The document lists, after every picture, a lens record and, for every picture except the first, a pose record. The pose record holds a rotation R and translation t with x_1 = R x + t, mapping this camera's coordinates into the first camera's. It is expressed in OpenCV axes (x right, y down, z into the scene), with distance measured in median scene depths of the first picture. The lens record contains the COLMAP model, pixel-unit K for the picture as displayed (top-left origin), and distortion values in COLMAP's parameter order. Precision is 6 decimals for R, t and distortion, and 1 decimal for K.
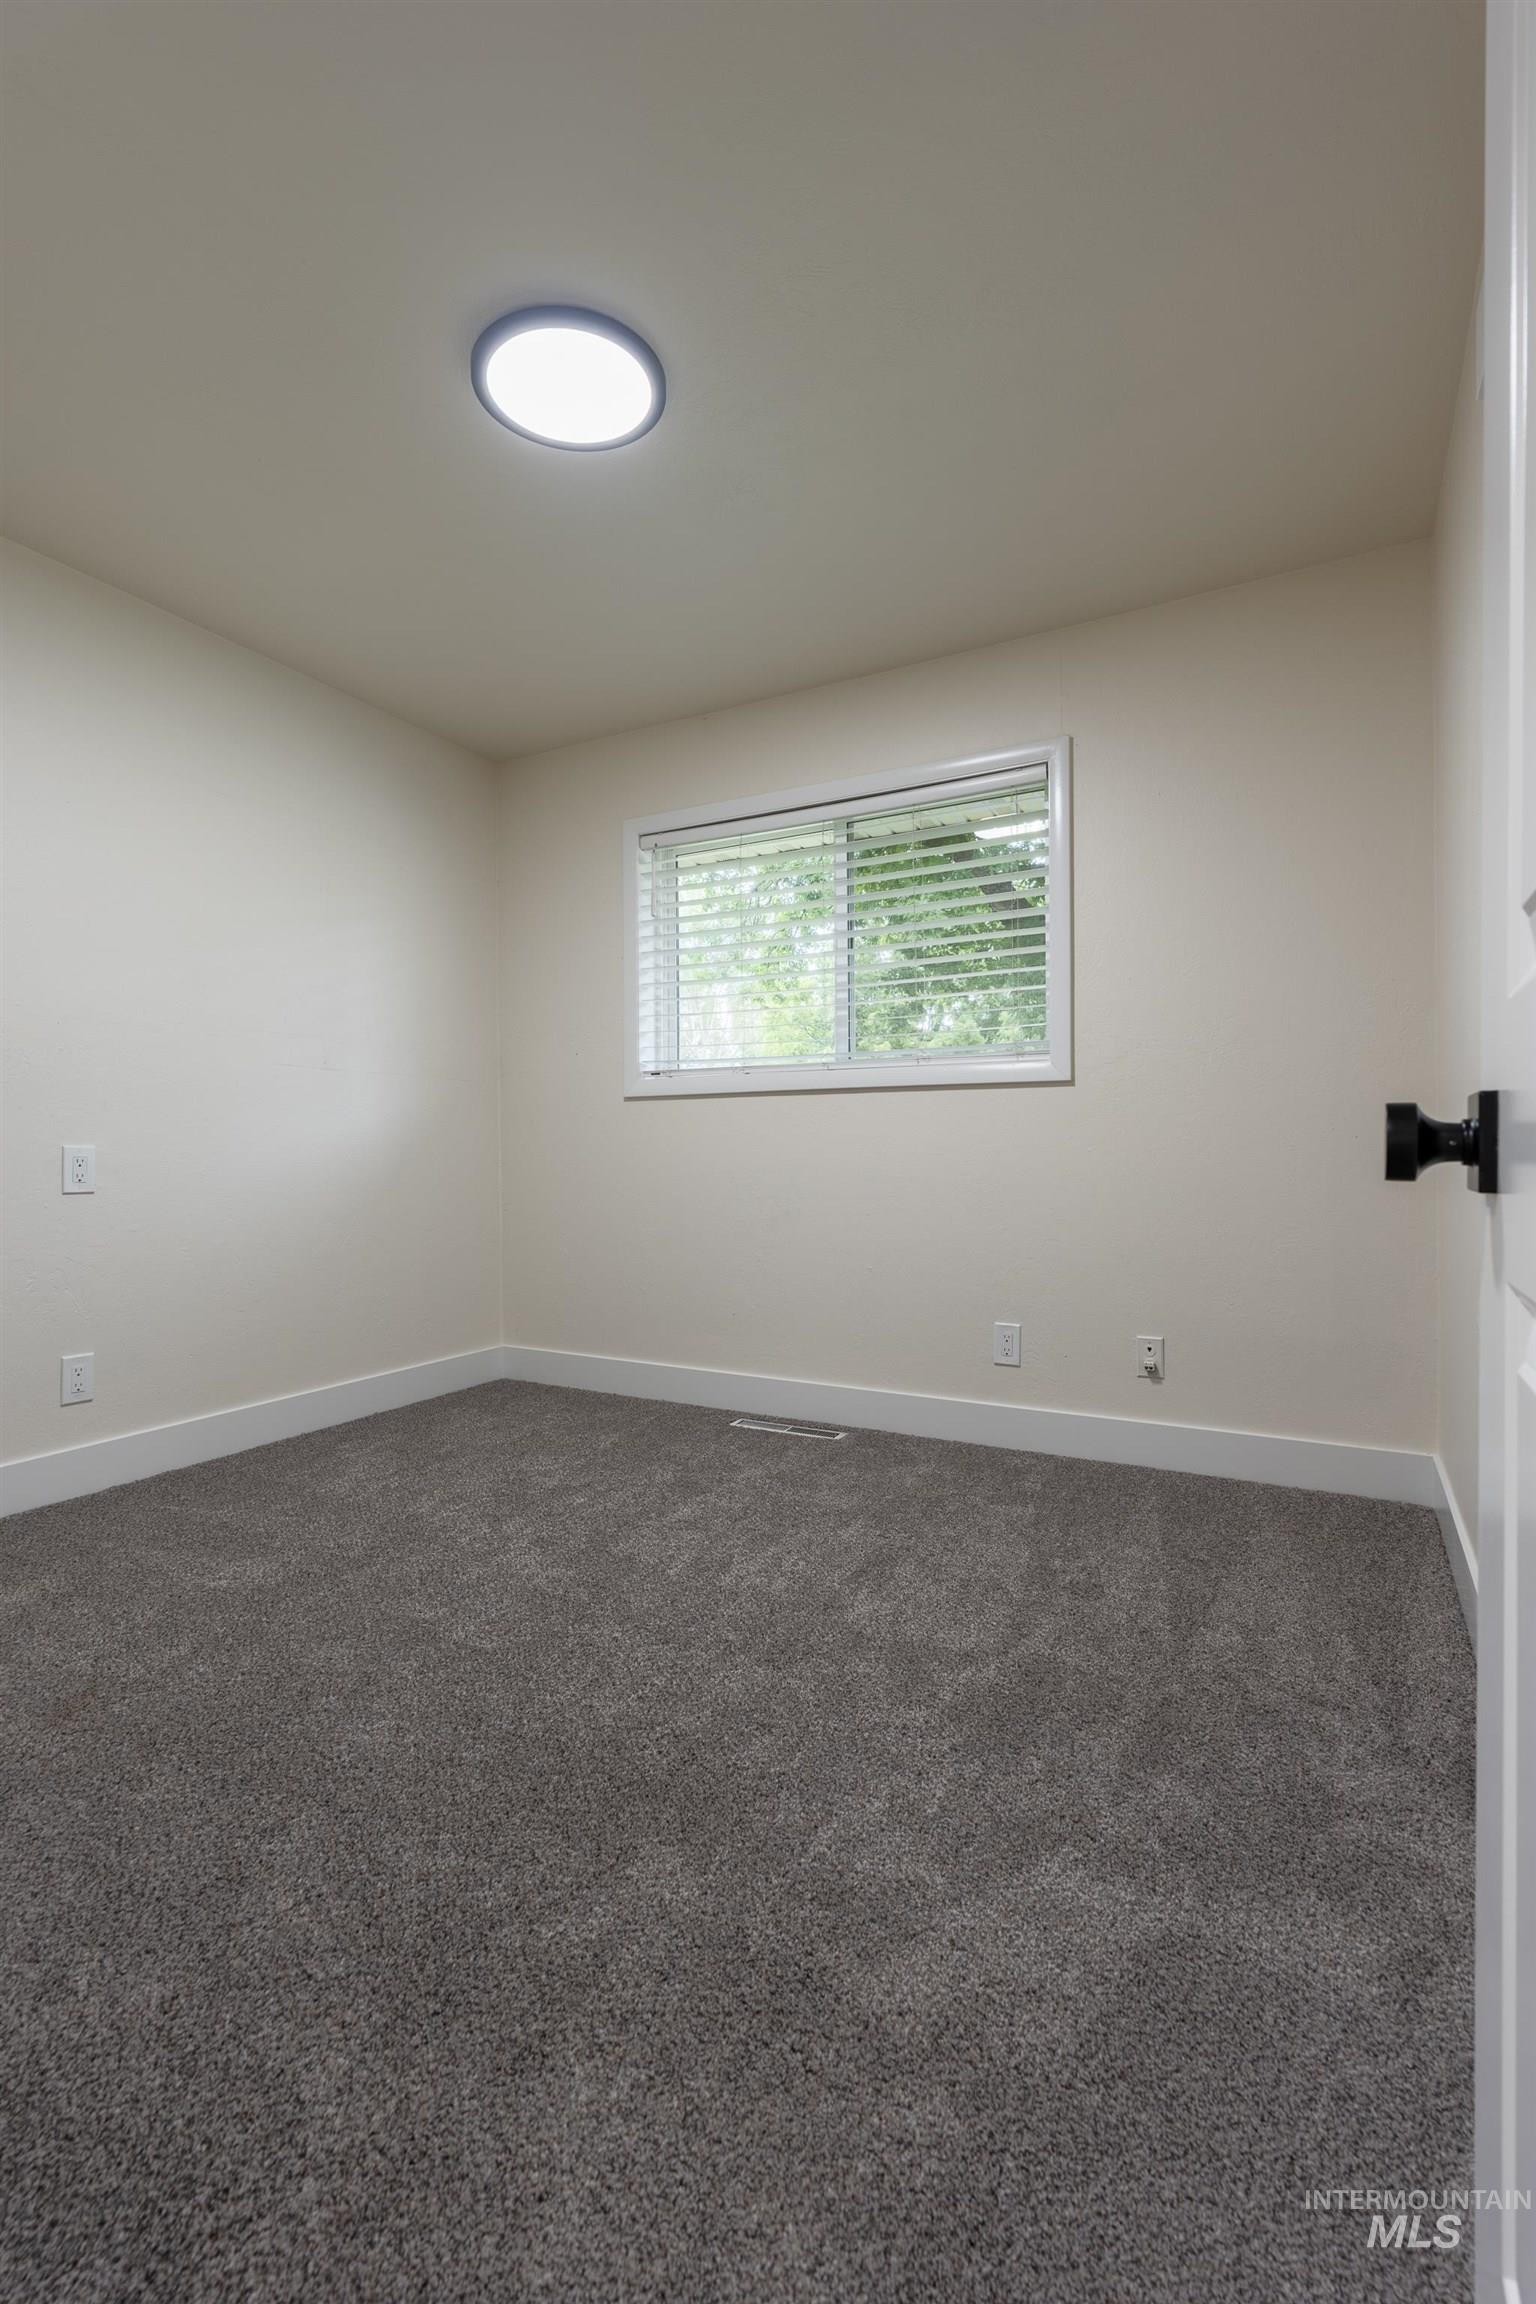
lens RADIAL K [[1058.6, 0, 768.0], [0, 1058.6, 1152.0], [0, 0, 1]] dist [-0.000415, 0.000167]
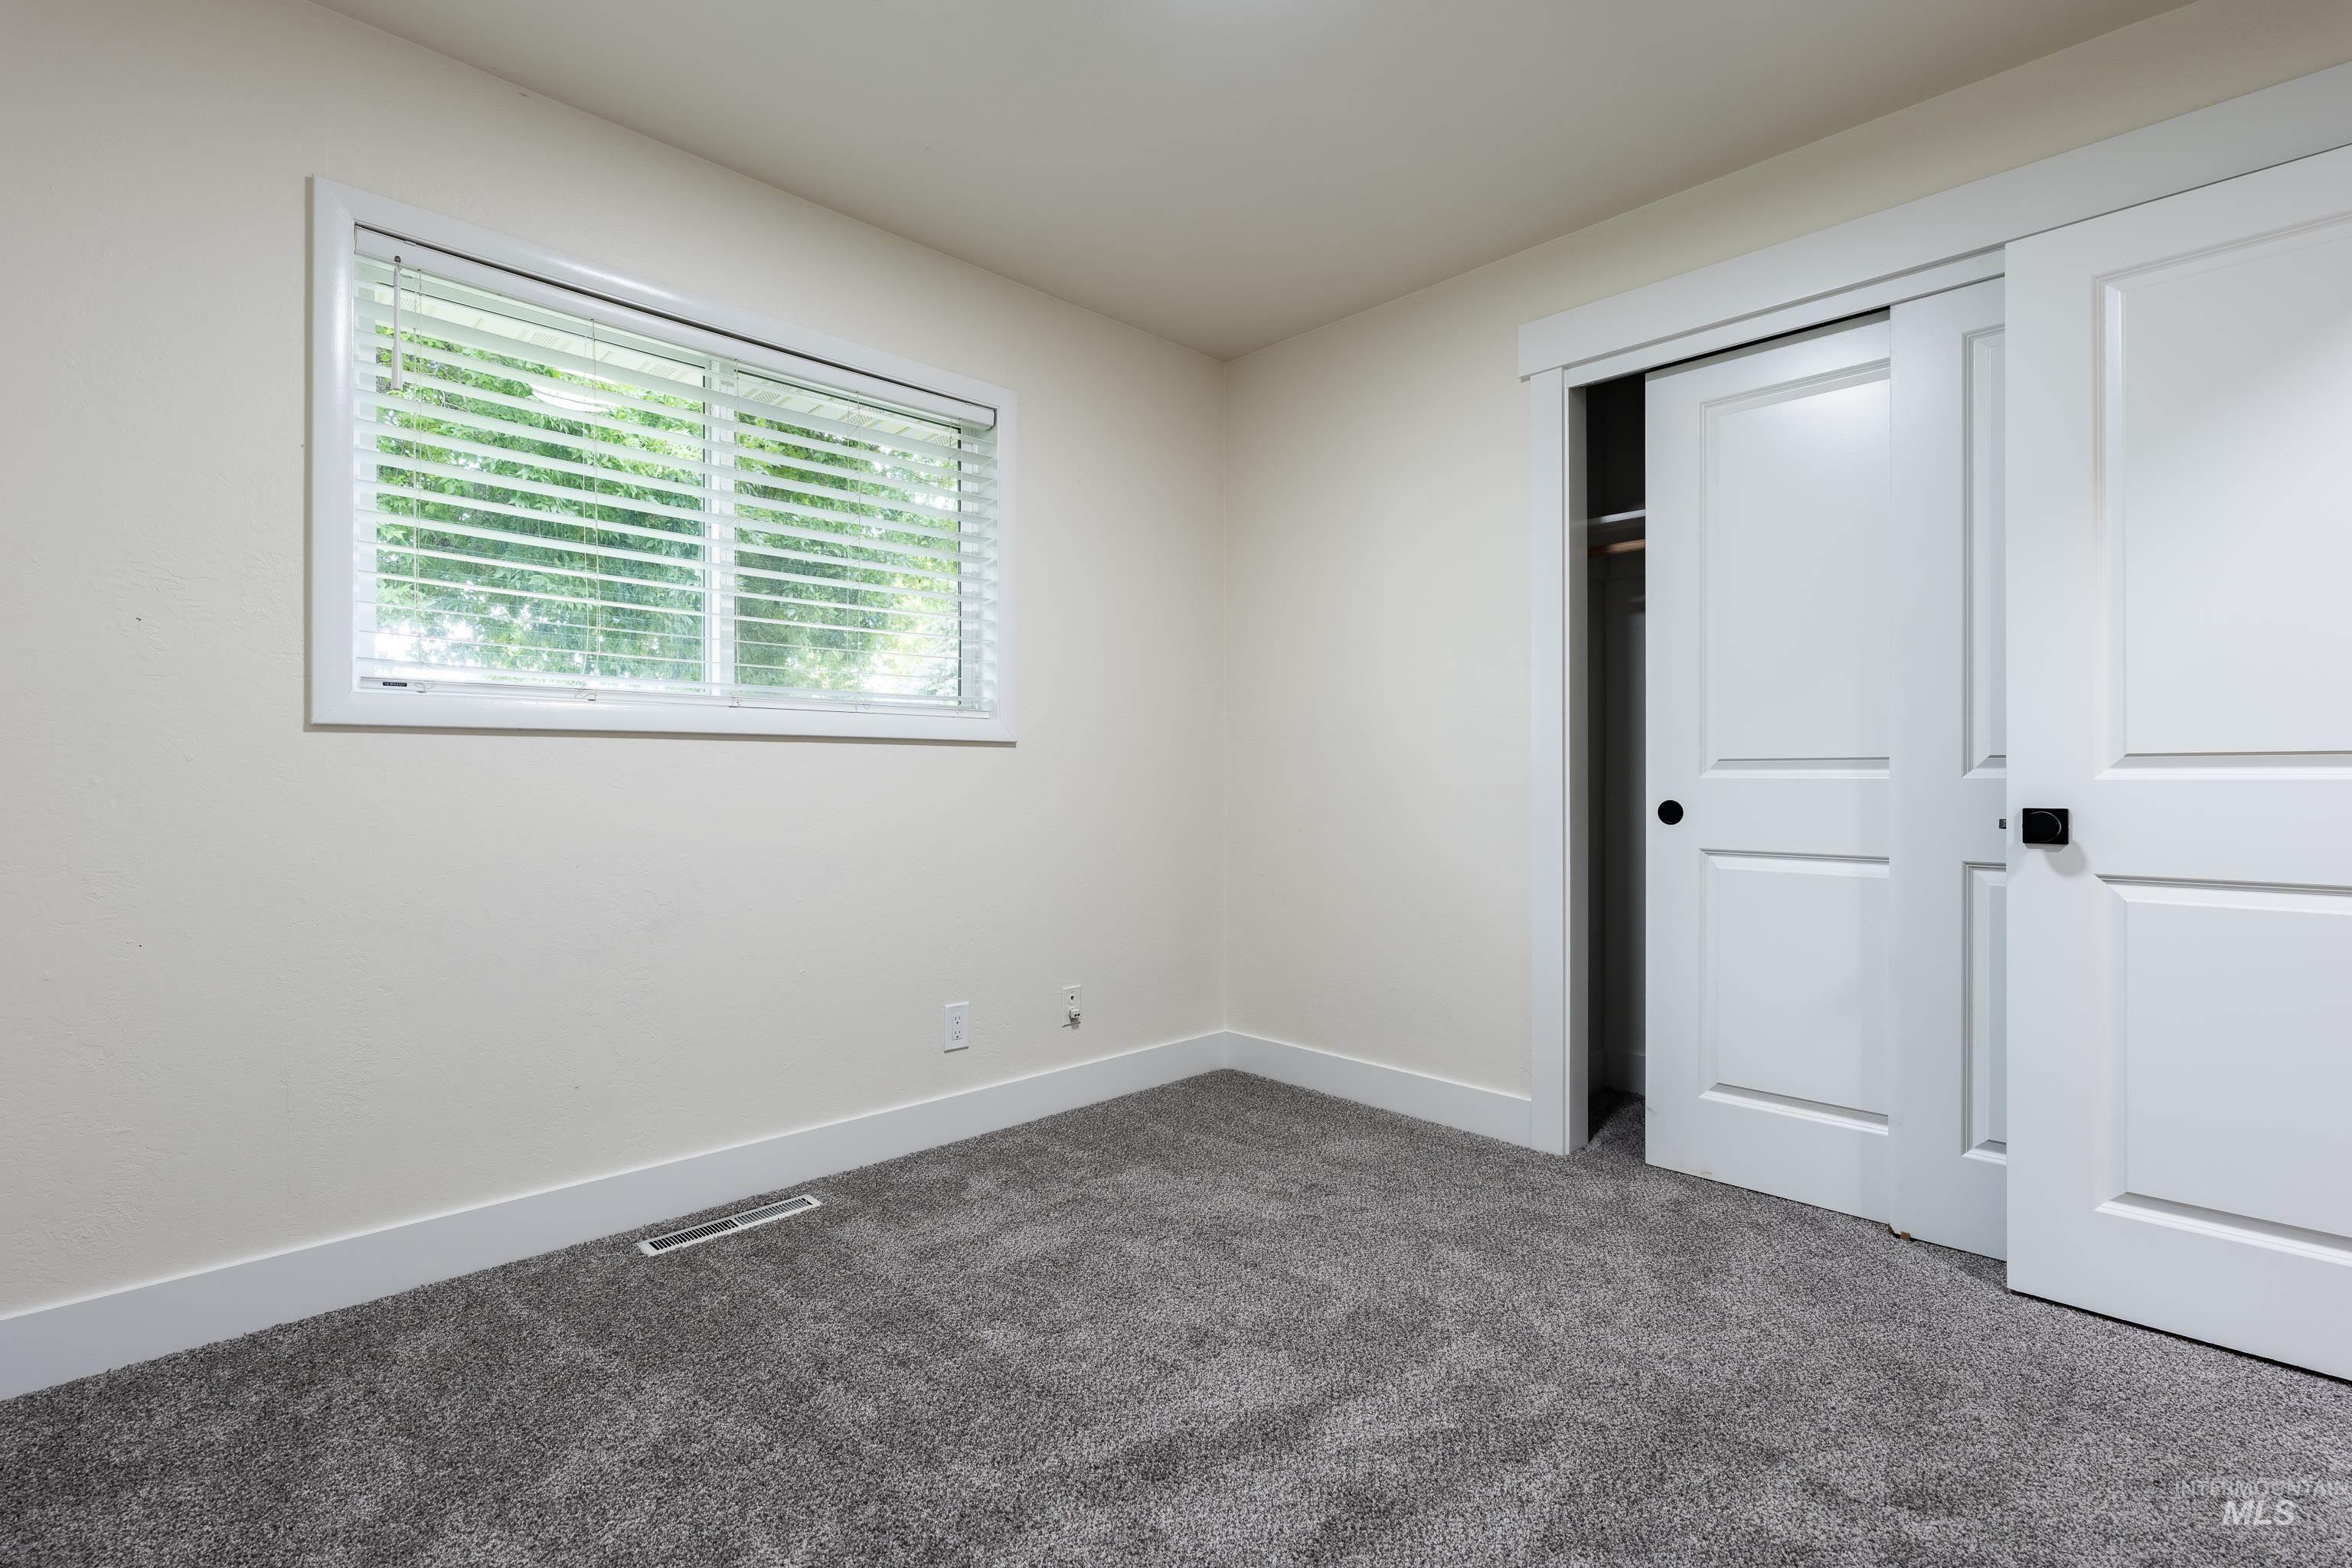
lens RADIAL K [[1080.7, 0, 1176.0], [0, 1080.7, 784.0], [0, 0, 1]] dist [-0.000415, 0.000167]
pose [[0.282386, 0.002784, 0.959297, -0.660248], [0.001890, 0.999992, -0.003458, -0.026102], [-0.959299, 0.002789, 0.282378, 0.594111]]
